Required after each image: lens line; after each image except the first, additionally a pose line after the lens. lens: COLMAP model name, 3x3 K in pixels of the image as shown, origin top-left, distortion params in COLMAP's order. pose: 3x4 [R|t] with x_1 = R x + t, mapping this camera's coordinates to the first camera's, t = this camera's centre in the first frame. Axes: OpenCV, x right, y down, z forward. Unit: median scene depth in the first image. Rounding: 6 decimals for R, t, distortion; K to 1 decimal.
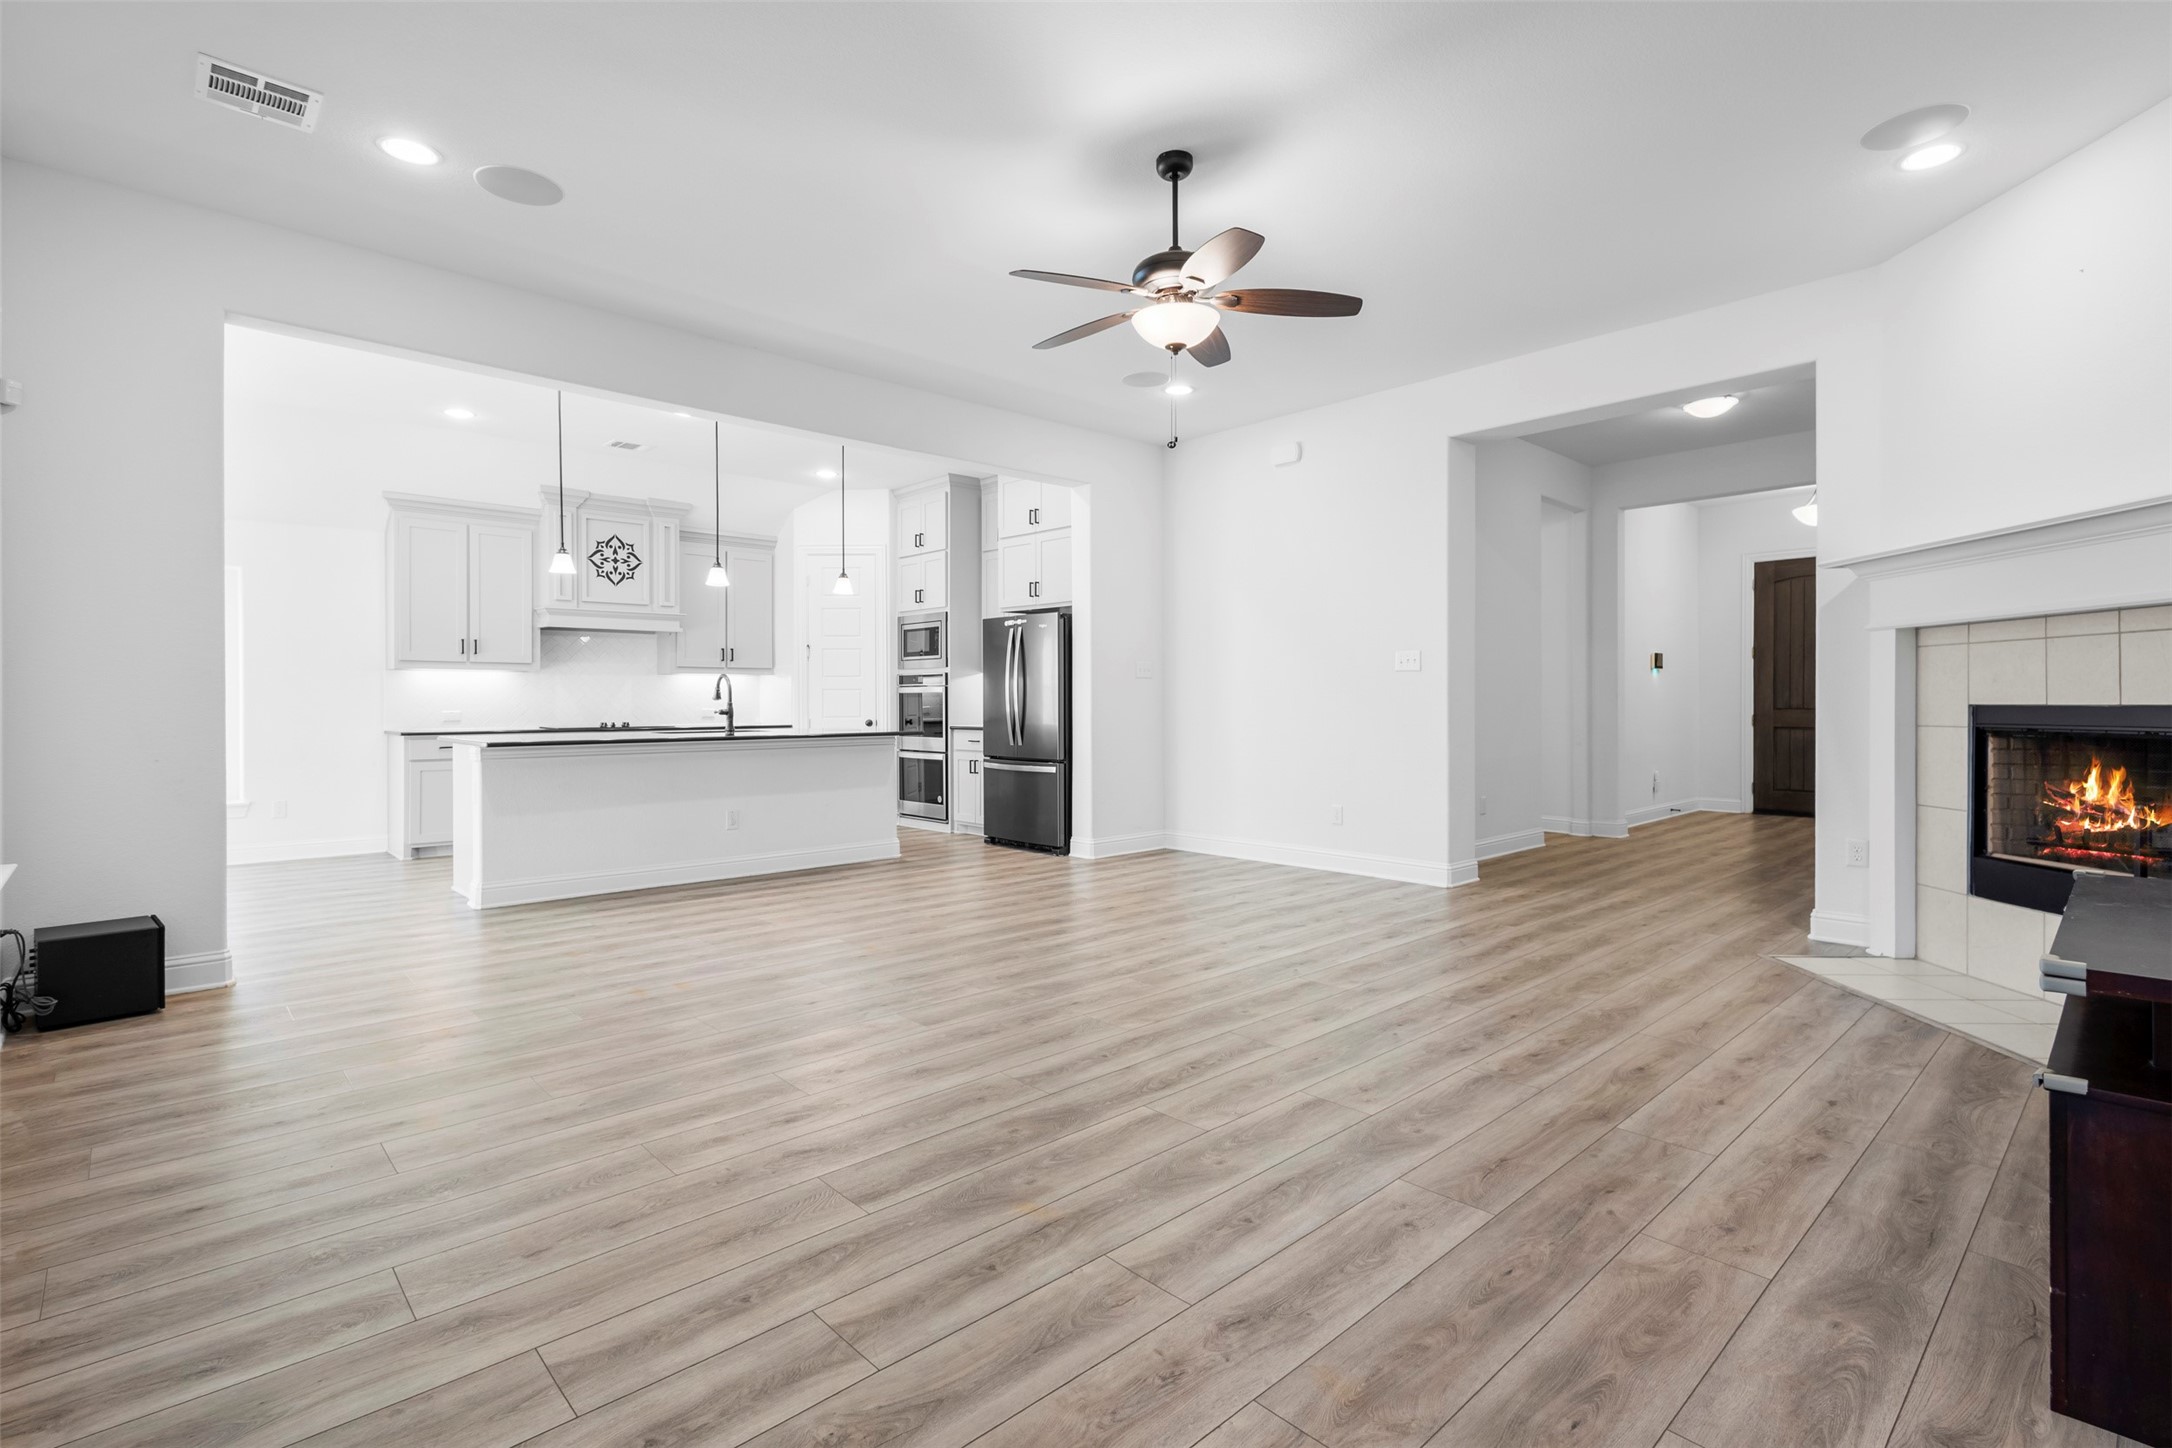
lens RADIAL K [[1017.6, 0, 1068.0], [0, 1017.6, 716.9], [0, 0, 1]] dist [0.014010, -0.001208]
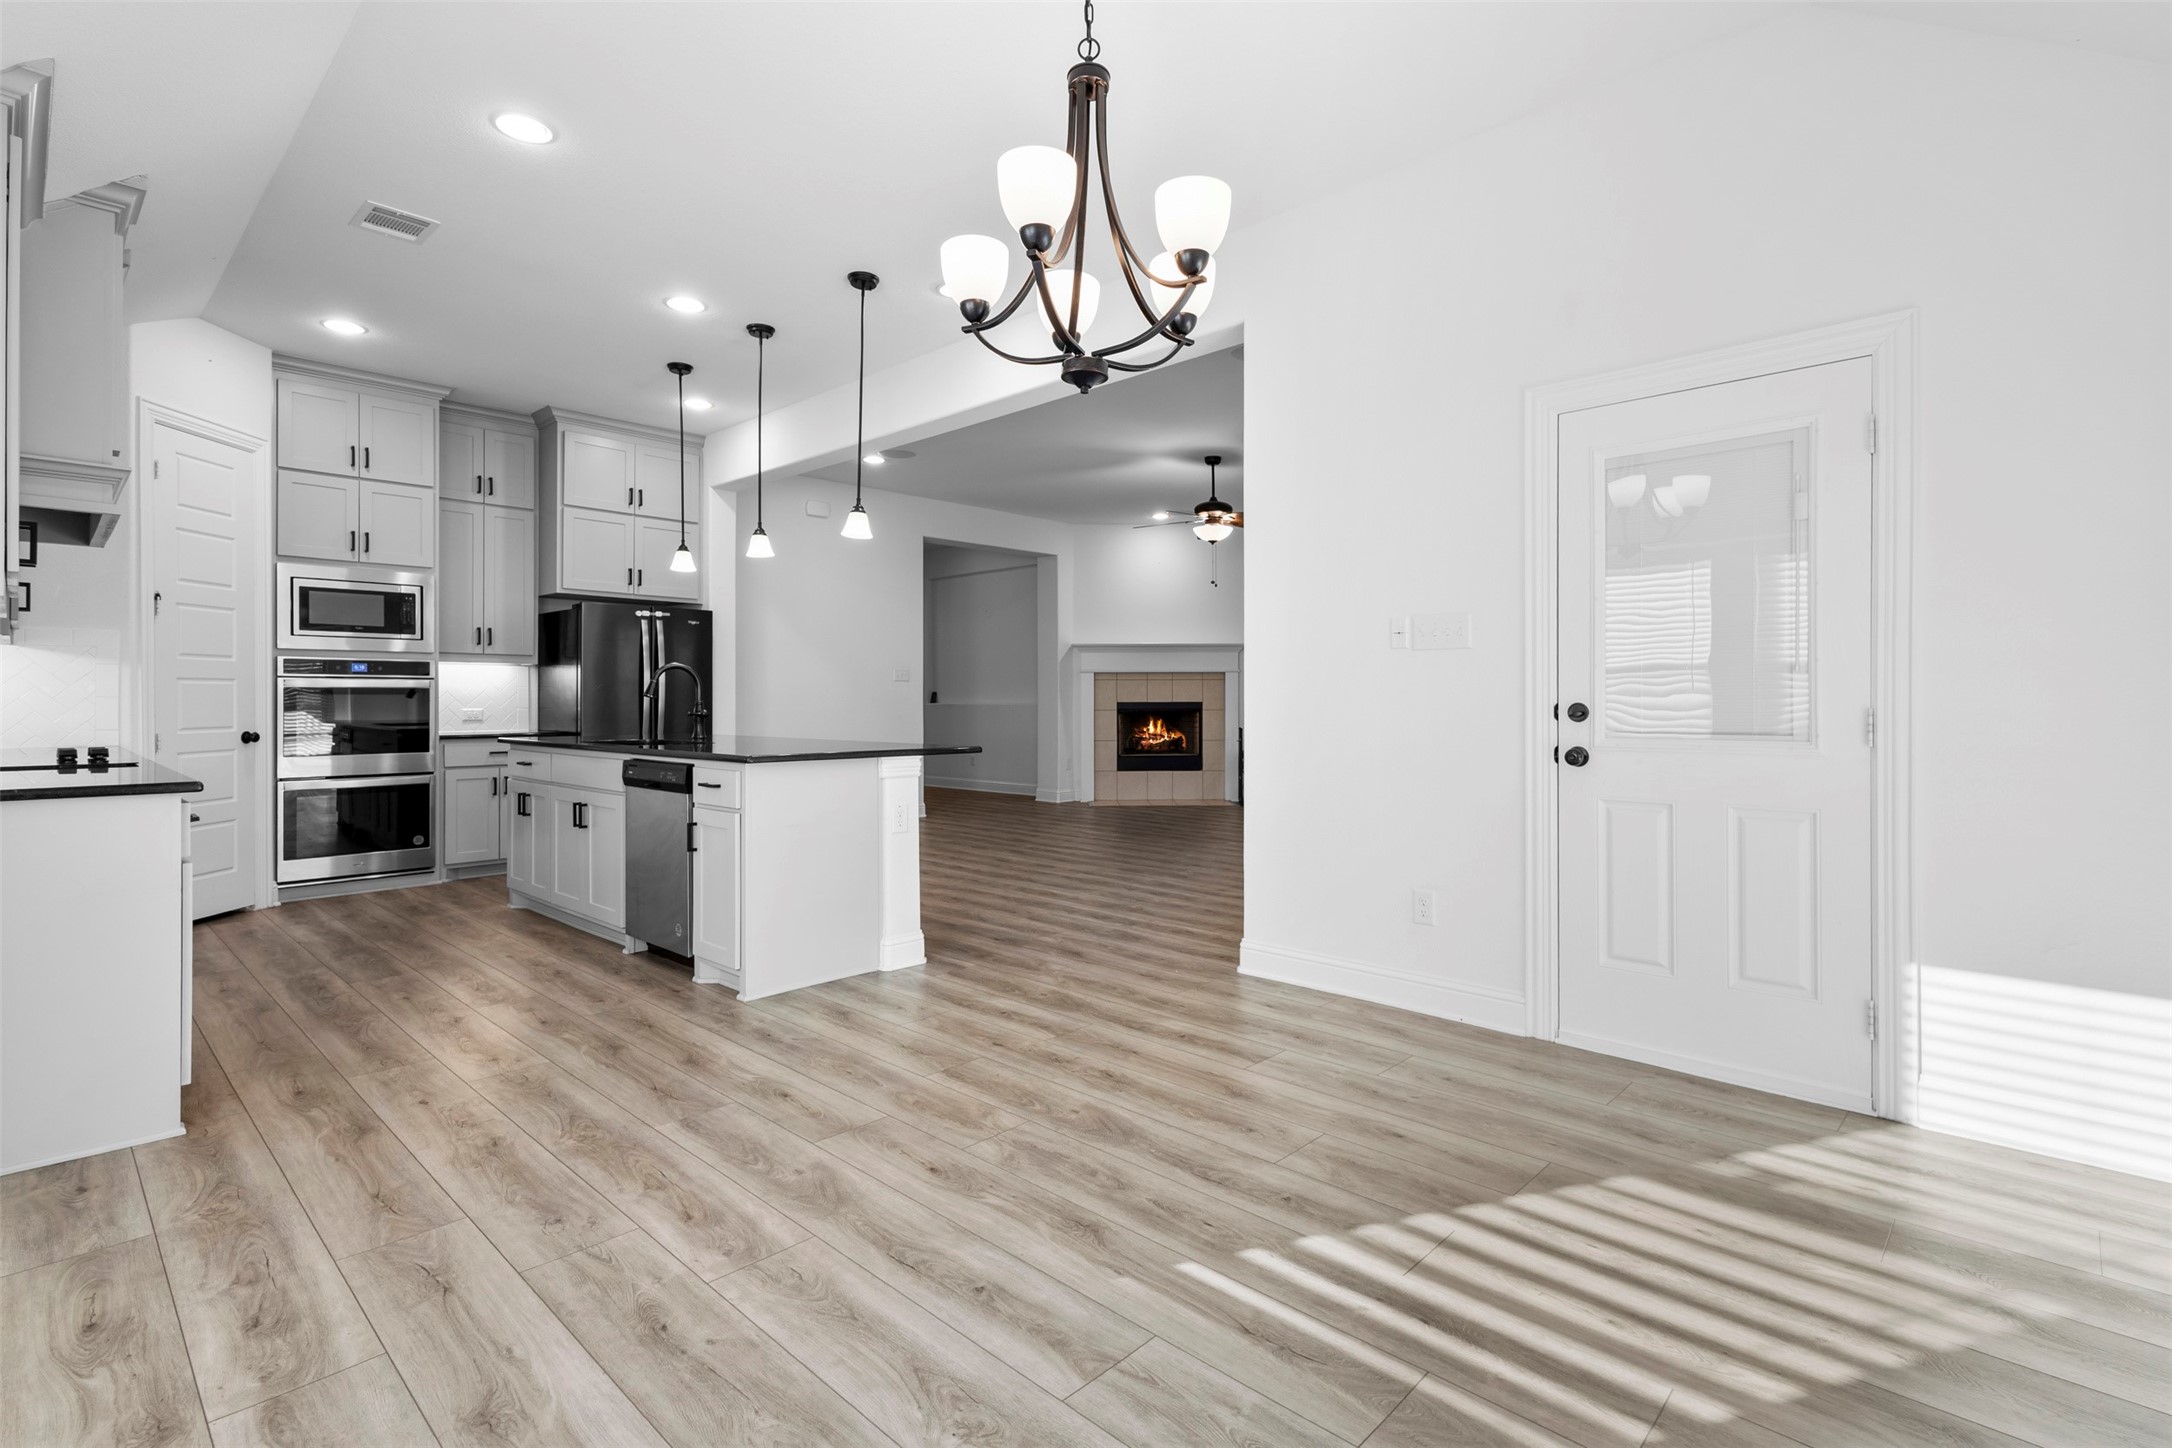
lens RADIAL K [[1017.6, 0, 1077.0], [0, 1017.6, 704.1], [0, 0, 1]] dist [0.014010, -0.001208]
pose [[-0.064518, -0.002850, 0.997912, -0.894718], [0.017574, 0.999838, 0.003992, -0.008098], [-0.997762, 0.017795, -0.064458, 0.621139]]
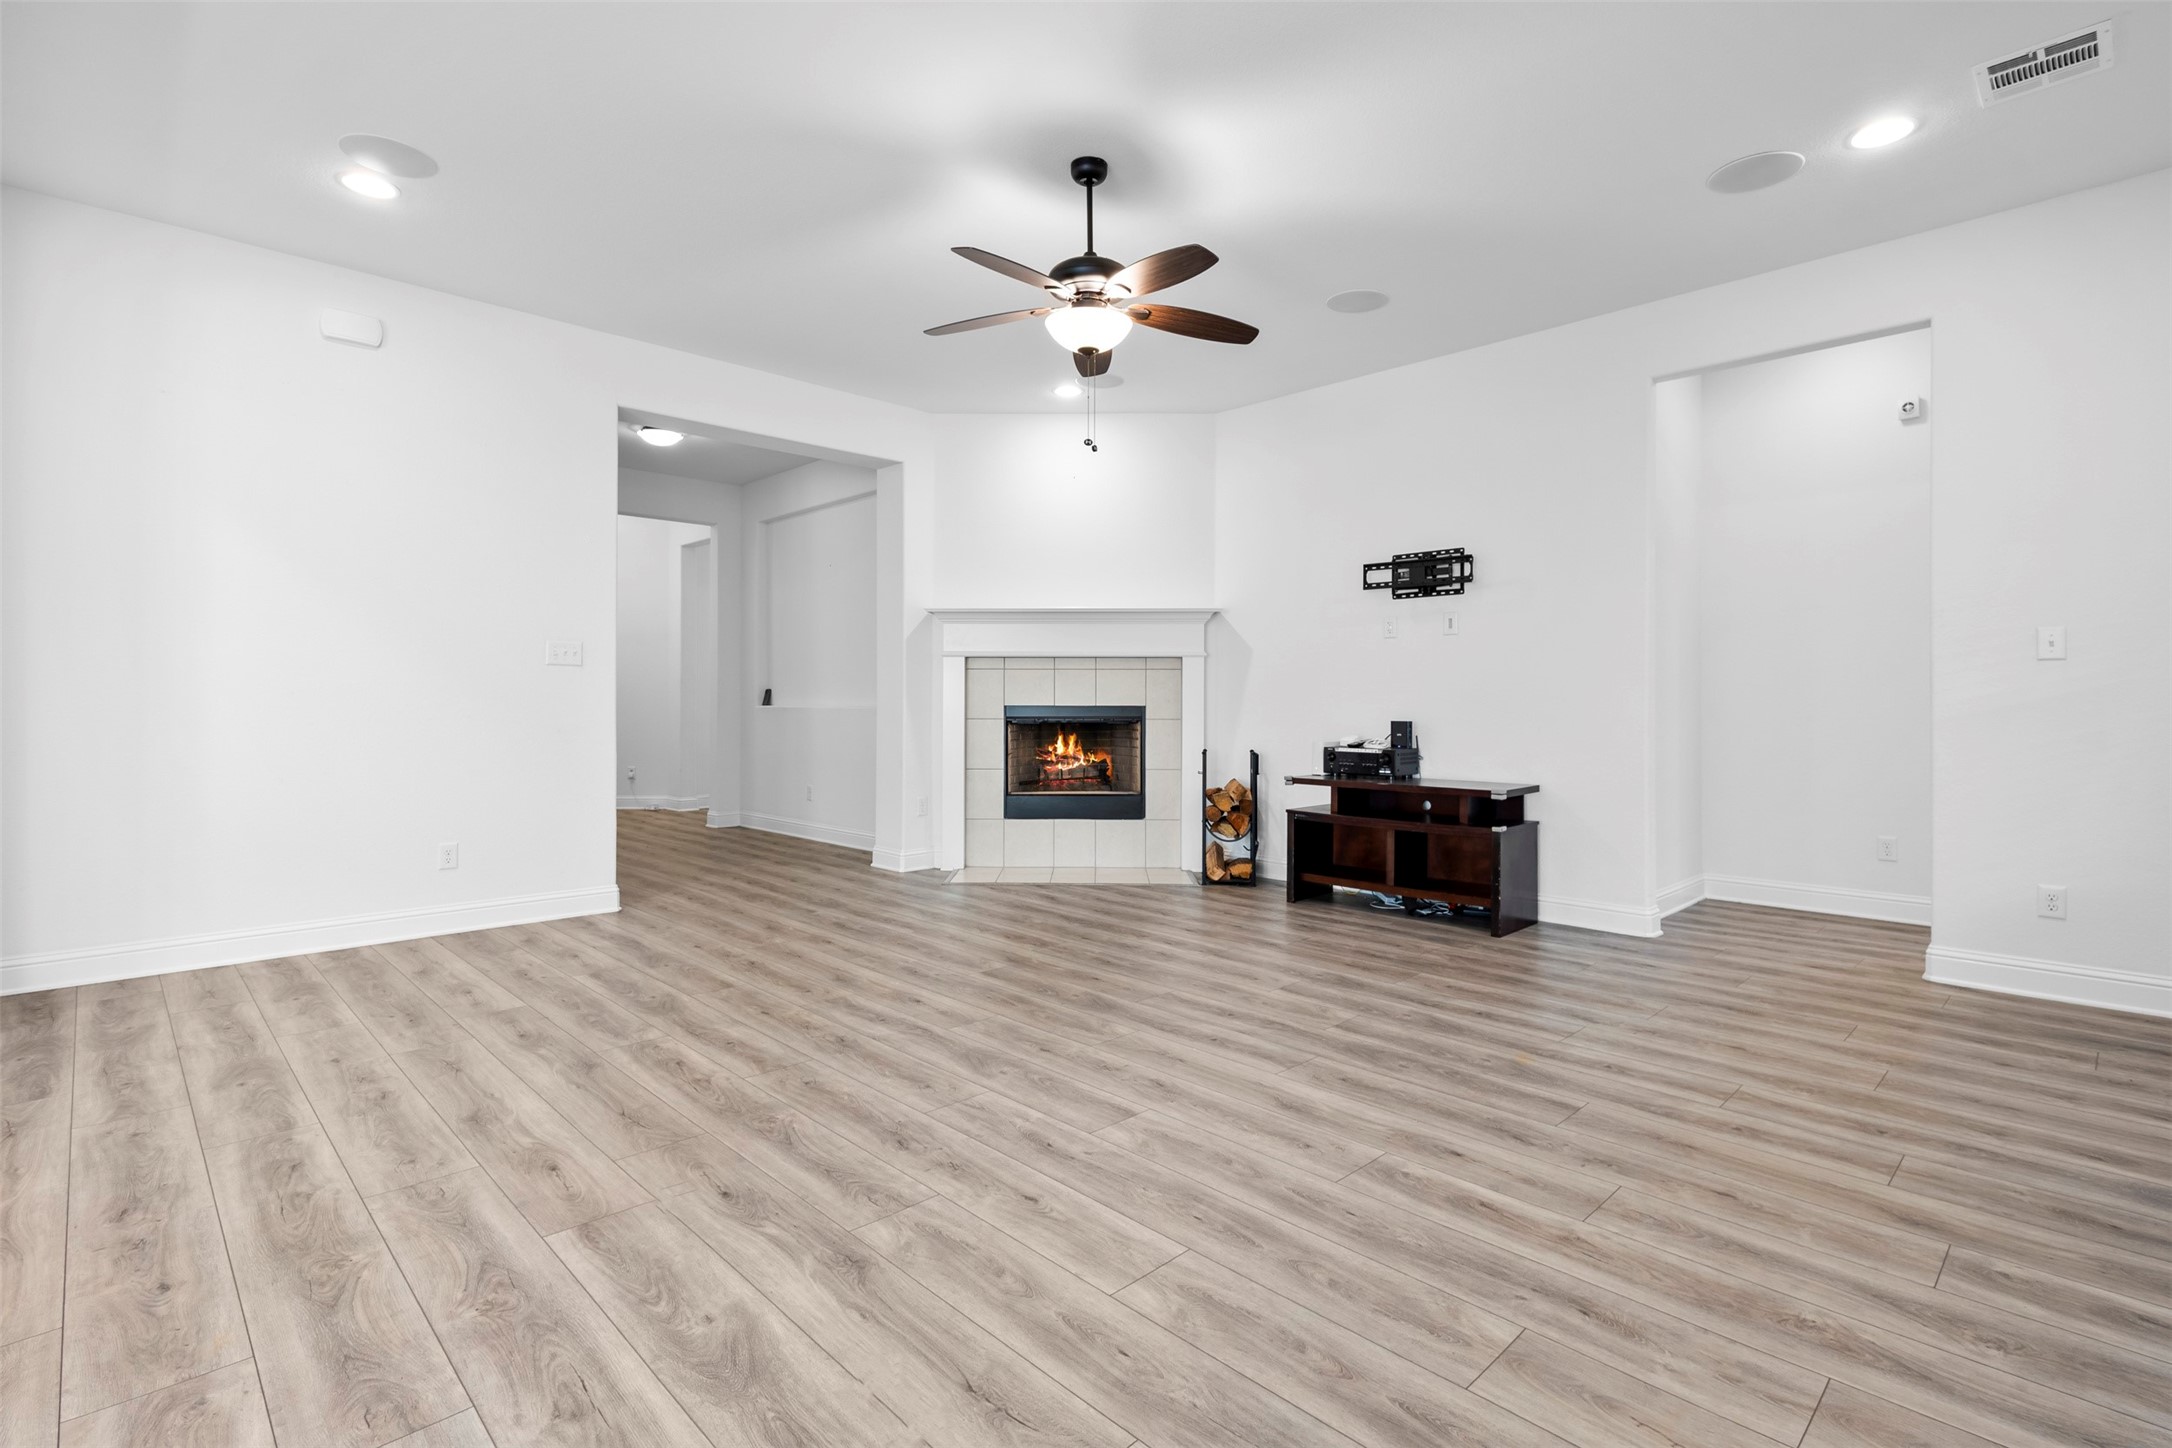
lens RADIAL K [[1017.6, 0, 1108.9], [0, 1017.6, 704.4], [0, 0, 1]] dist [0.014010, -0.001208]
pose [[-0.039557, -0.004586, 0.999207, -0.383068], [0.013929, 0.999890, 0.005141, -0.007709], [-0.999120, 0.014122, -0.039489, 0.434079]]
